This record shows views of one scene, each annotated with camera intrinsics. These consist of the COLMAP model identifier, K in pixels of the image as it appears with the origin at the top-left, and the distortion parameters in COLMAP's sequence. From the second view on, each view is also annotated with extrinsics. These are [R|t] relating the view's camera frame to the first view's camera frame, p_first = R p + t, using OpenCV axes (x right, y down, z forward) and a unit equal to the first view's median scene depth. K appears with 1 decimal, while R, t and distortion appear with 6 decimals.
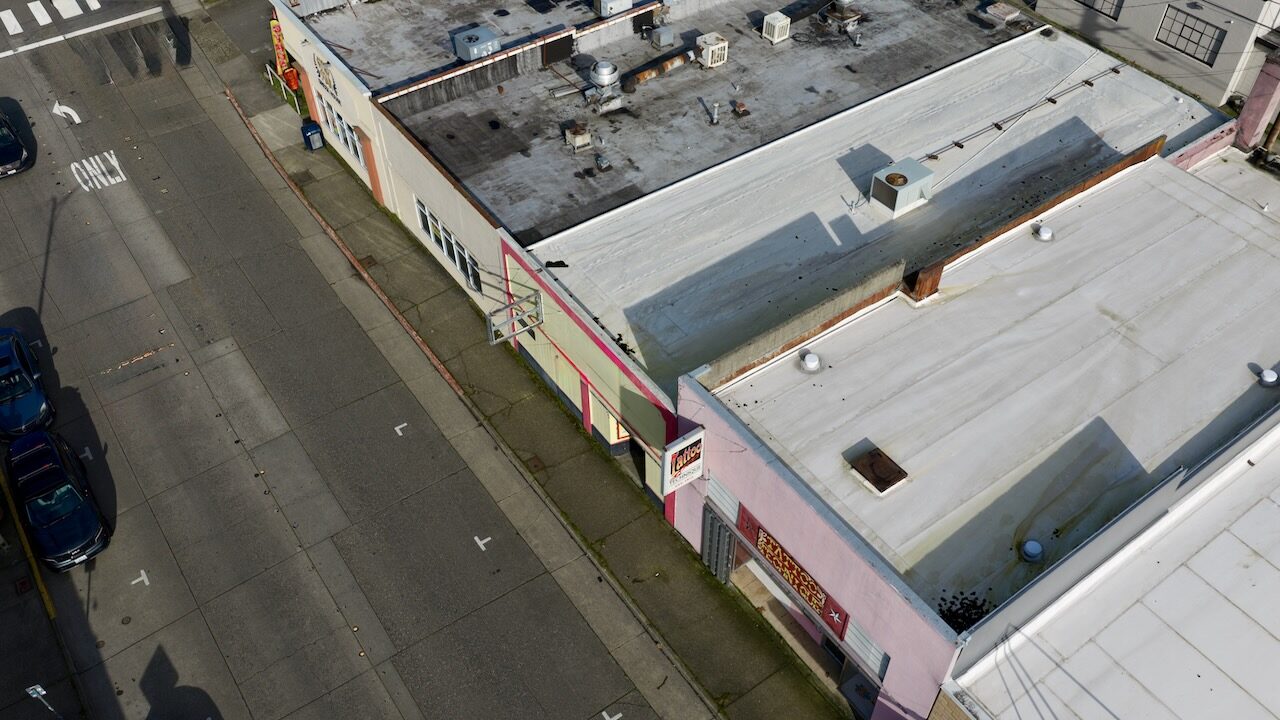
lens RADIAL K [[1054.1, 0, 635.4], [0, 1054.1, 366.9], [0, 0, 1]] dist [0.038419, -0.071401]
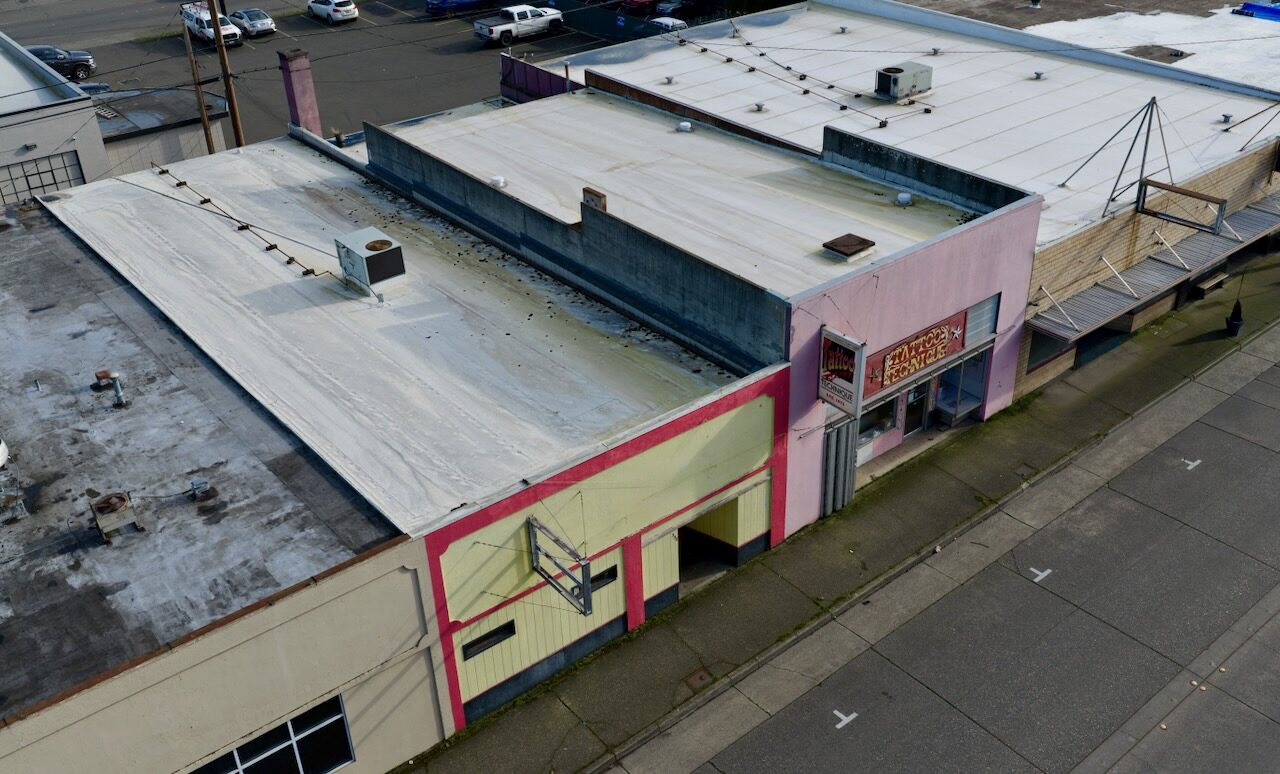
lens RADIAL K [[1178.4, 0, 711.3], [0, 1178.4, 384.3], [0, 0, 1]] dist [0.007571, -0.006191]
pose [[-0.099422, -0.506524, 0.856475, -0.565661], [0.725907, 0.551788, 0.410596, -0.277337], [-0.680569, 0.662543, 0.312829, 0.546170]]
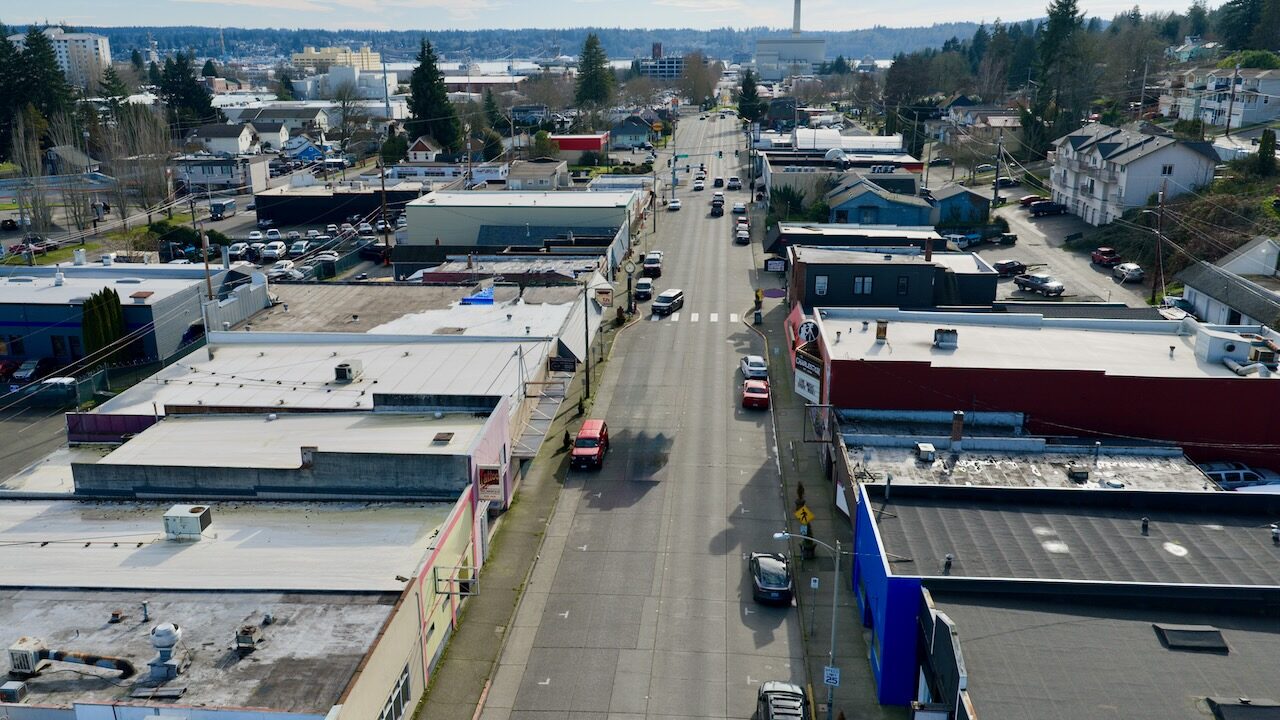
lens RADIAL K [[1054.1, 0, 635.4], [0, 1054.1, 366.9], [0, 0, 1]] dist [0.038419, -0.071401]
pose [[-0.764635, -0.173927, 0.620550, -0.934544], [0.475873, 0.496963, 0.725654, -0.914117], [-0.434601, 0.850163, -0.297228, 0.905492]]
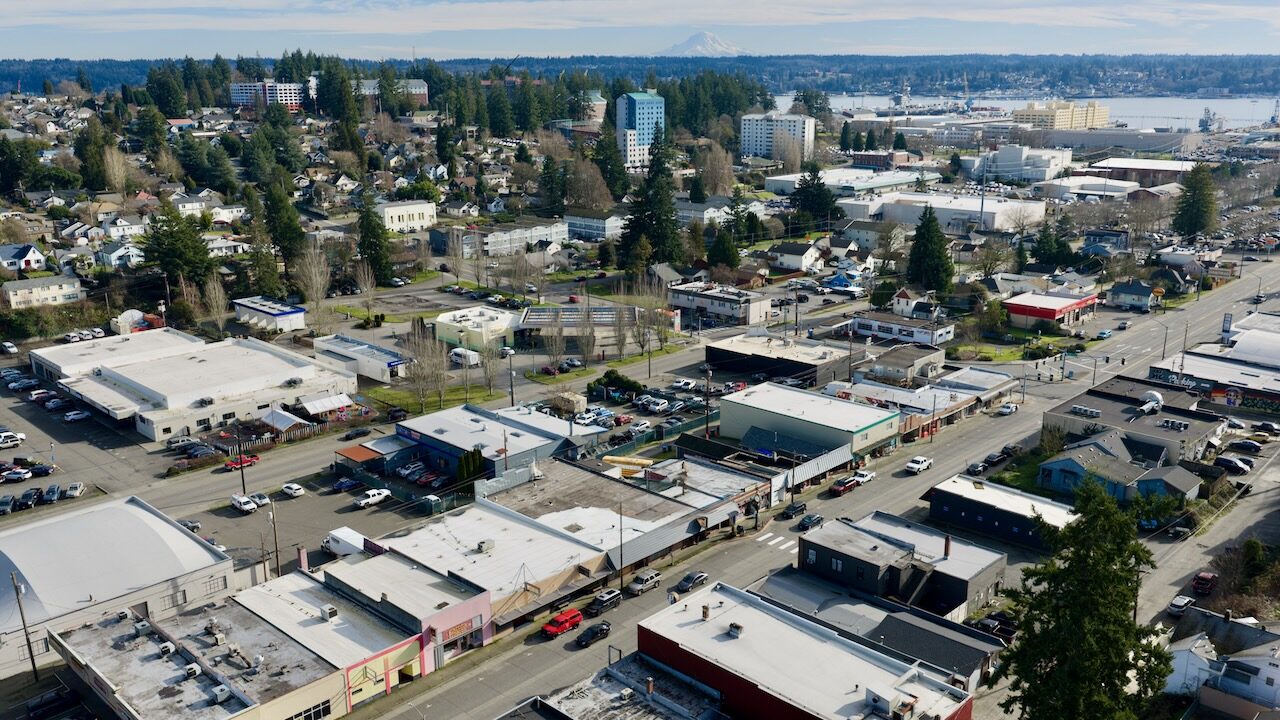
lens RADIAL K [[1054.1, 0, 635.4], [0, 1054.1, 366.9], [0, 0, 1]] dist [0.038419, -0.071401]
pose [[-0.179467, -0.255107, 0.950111, -2.710578], [0.720563, 0.623438, 0.303503, -0.903635], [-0.669761, 0.739084, 0.071934, -0.445334]]
